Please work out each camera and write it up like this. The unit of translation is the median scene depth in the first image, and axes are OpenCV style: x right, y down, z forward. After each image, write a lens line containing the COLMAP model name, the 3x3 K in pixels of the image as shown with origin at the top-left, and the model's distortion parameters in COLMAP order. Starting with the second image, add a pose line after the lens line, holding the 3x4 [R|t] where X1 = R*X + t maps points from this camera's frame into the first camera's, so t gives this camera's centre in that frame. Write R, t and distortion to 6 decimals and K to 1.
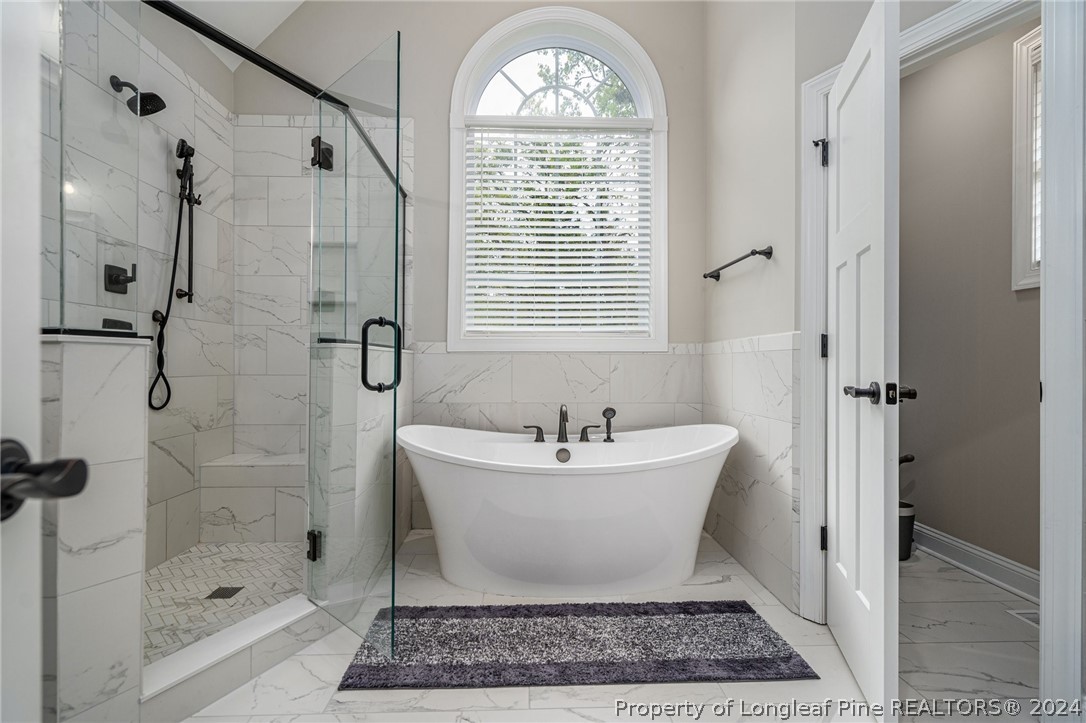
lens RADIAL K [[505.4, 0, 545.5], [0, 505.4, 365.1], [0, 0, 1]] dist [-0.005286, 0.001385]
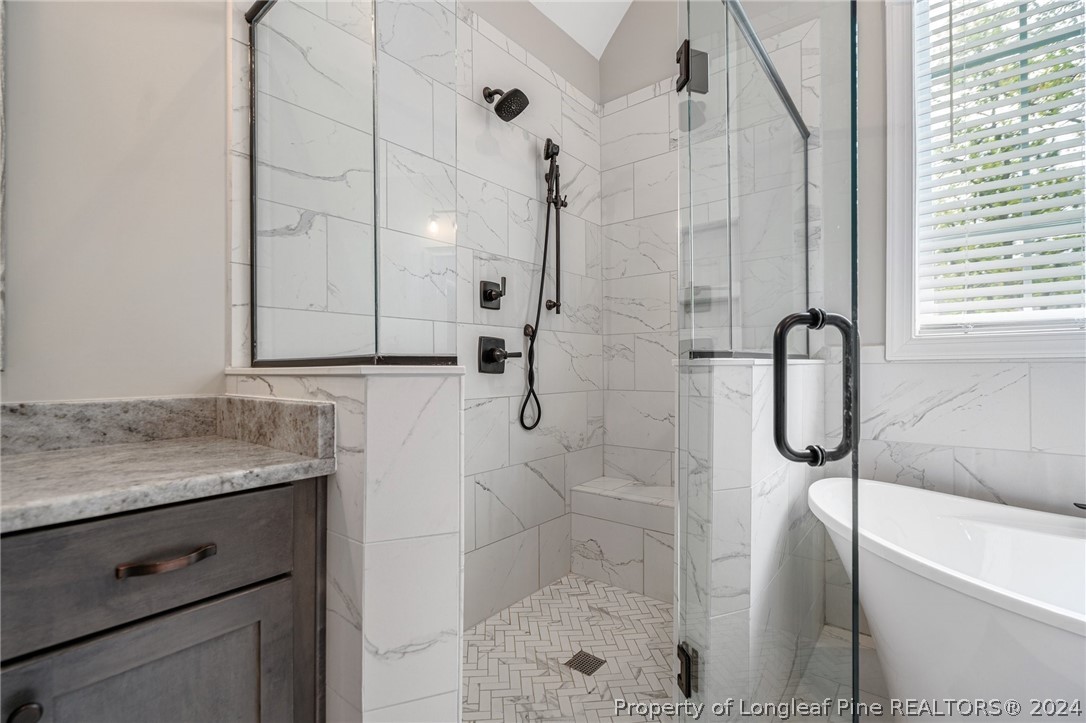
lens RADIAL K [[505.4, 0, 534.1], [0, 505.4, 364.2], [0, 0, 1]] dist [-0.005286, 0.001385]
pose [[0.747306, -0.012322, -0.664366, -0.142000], [0.010155, 0.999923, -0.007123, -0.029005], [0.664402, -0.001424, 0.747374, 0.320707]]
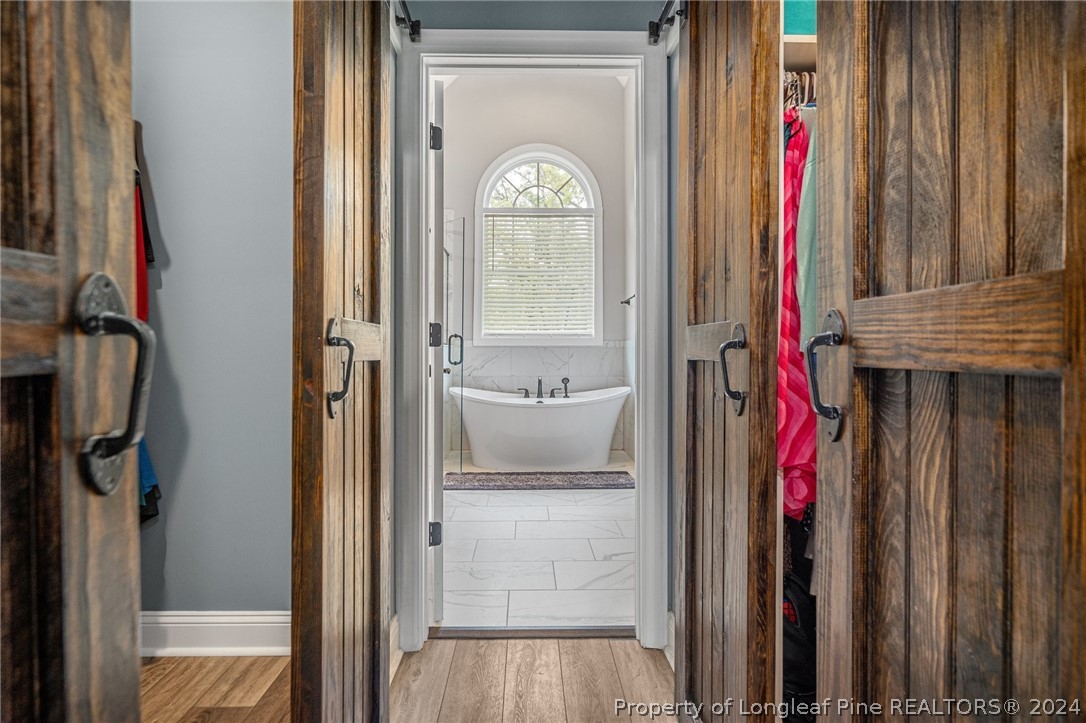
lens RADIAL K [[505.4, 0, 540.2], [0, 505.4, 355.9], [0, 0, 1]] dist [-0.005286, 0.001385]
pose [[0.999946, -0.000990, -0.010357, 0.068379], [0.001035, 0.999990, 0.004387, -0.000607], [0.010353, -0.004397, 0.999937, -0.953152]]
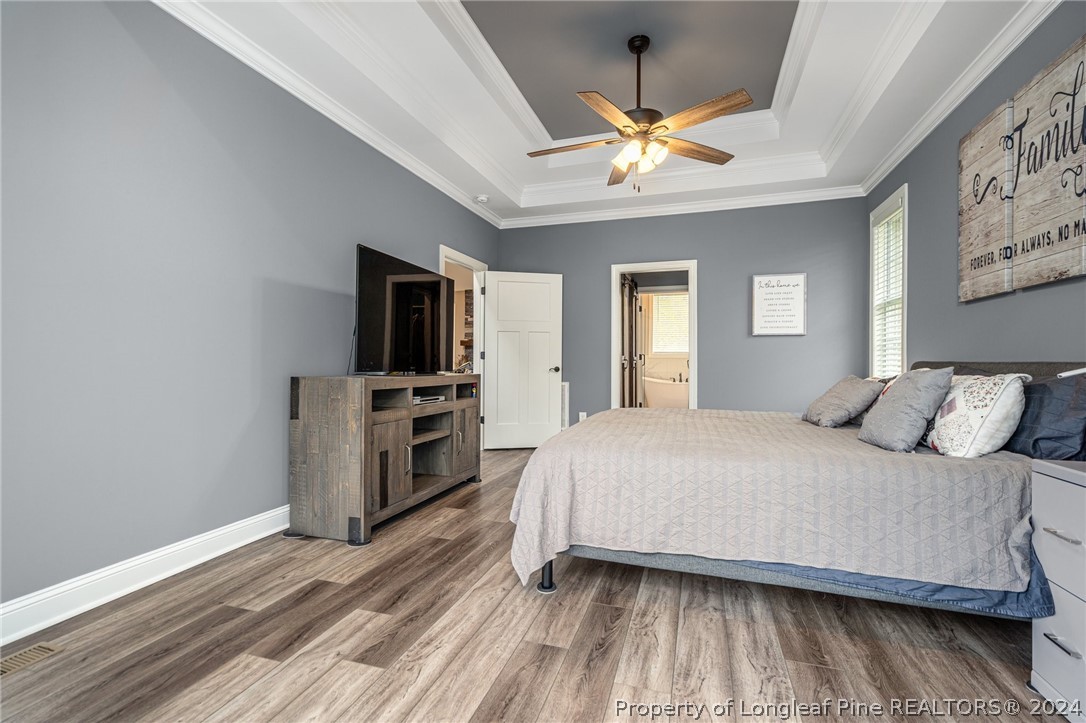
lens RADIAL K [[505.4, 0, 542.1], [0, 505.4, 361.9], [0, 0, 1]] dist [-0.005286, 0.001385]
pose [[0.945787, -0.001425, -0.324784, 0.351050], [0.000409, 0.999995, -0.003197, 0.016893], [0.324787, 0.002891, 0.945783, -3.610134]]
